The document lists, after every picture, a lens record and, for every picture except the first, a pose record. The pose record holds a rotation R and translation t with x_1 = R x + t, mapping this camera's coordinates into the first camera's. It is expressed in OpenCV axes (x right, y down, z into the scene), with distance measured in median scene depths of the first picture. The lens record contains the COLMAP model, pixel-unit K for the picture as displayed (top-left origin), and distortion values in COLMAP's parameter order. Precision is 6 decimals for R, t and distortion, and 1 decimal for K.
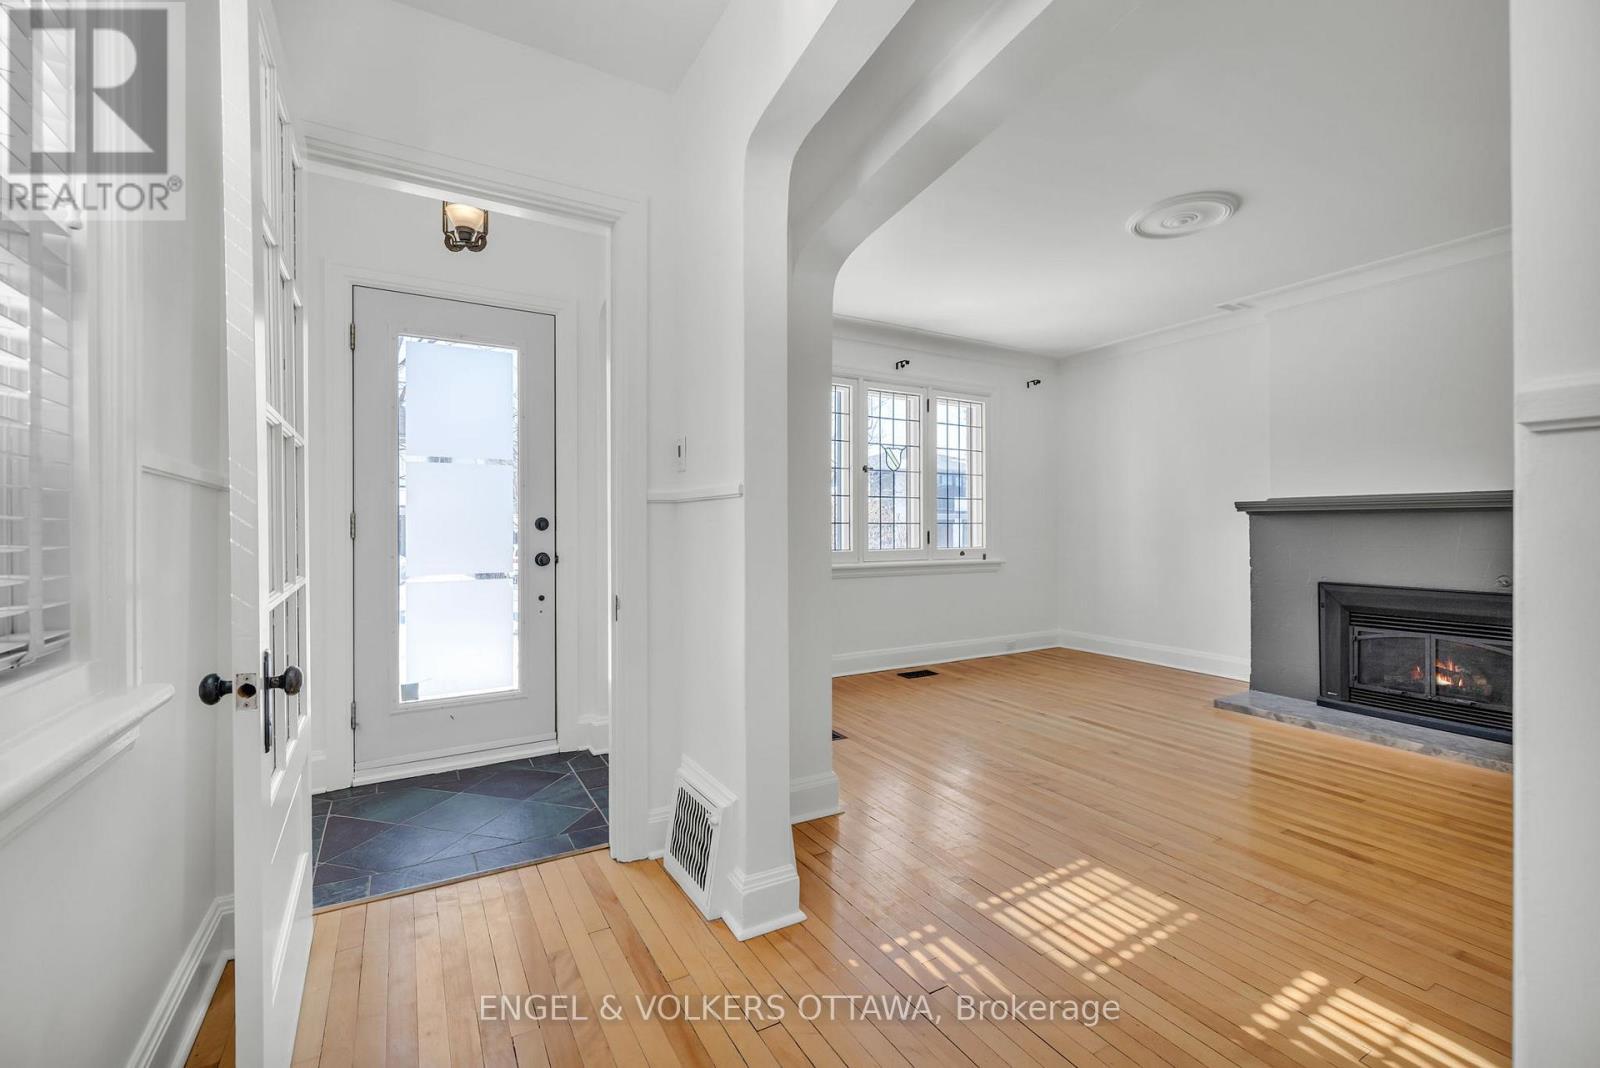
lens RADIAL K [[686.7, 0, 809.4], [0, 686.7, 524.7], [0, 0, 1]] dist [0.021520, -0.000914]
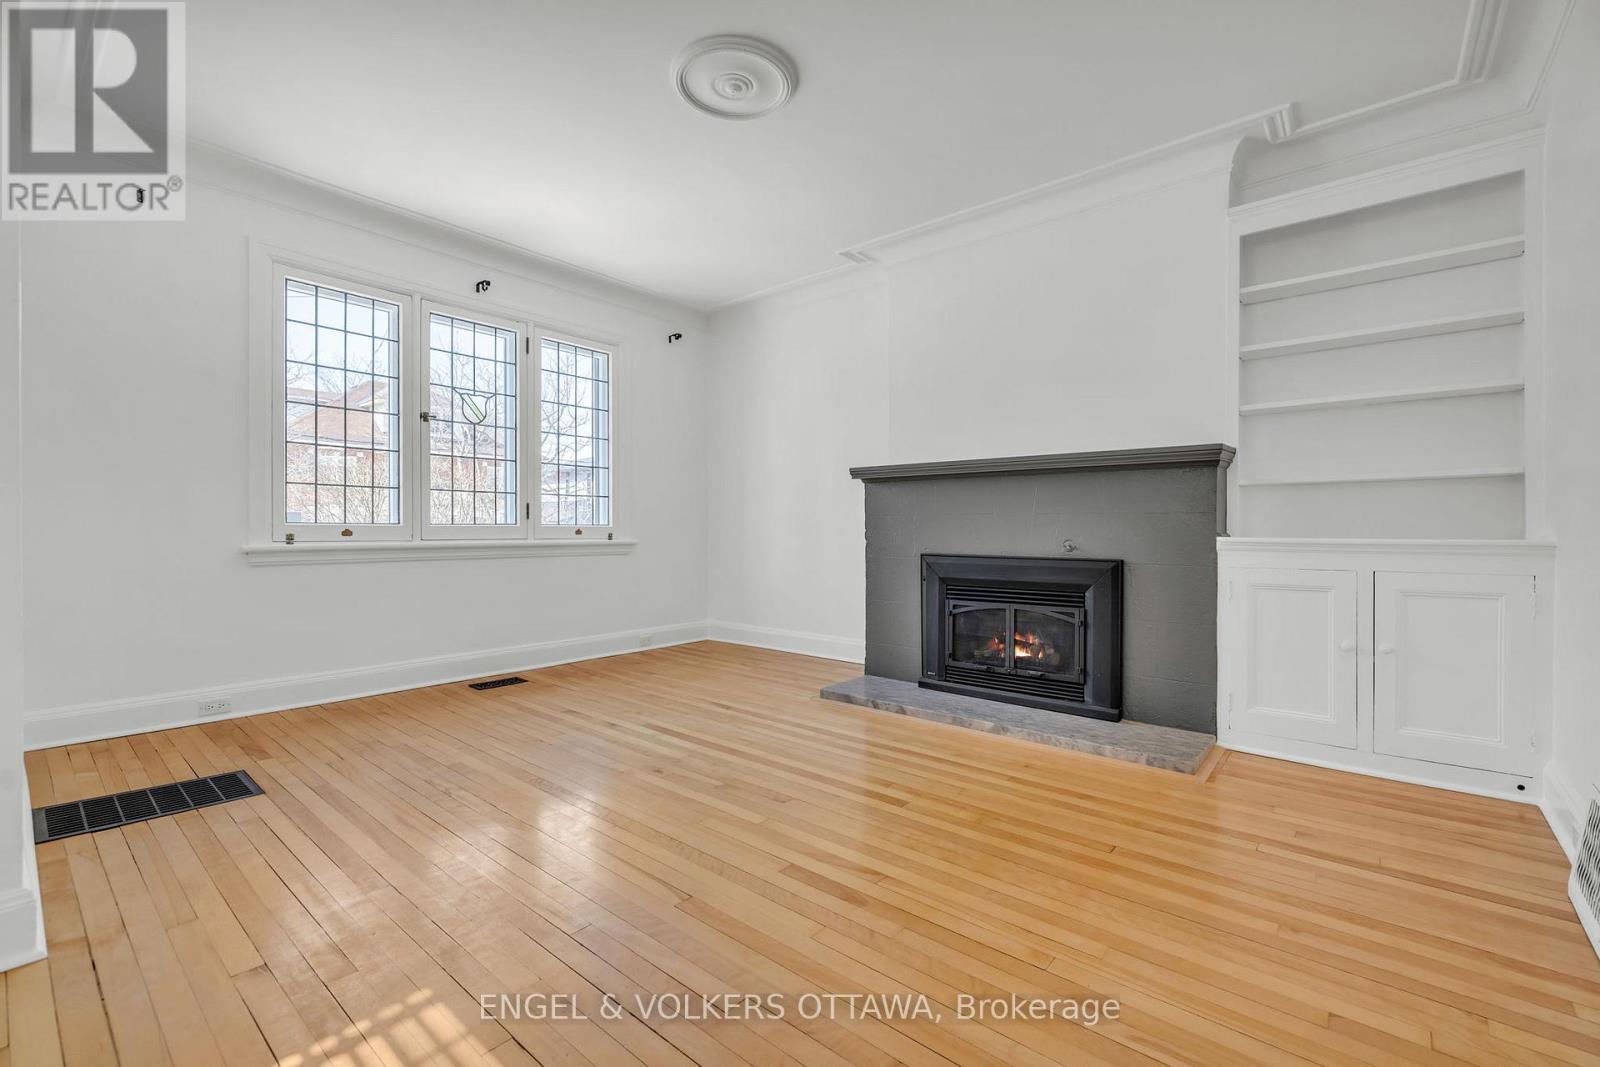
lens RADIAL K [[686.7, 0, 794.5], [0, 686.7, 529.8], [0, 0, 1]] dist [0.021520, -0.000914]
pose [[0.948839, 0.001876, 0.315754, 0.280330], [-0.003549, 0.999983, 0.004723, 0.046641], [-0.315740, -0.005602, 0.948829, 0.184116]]
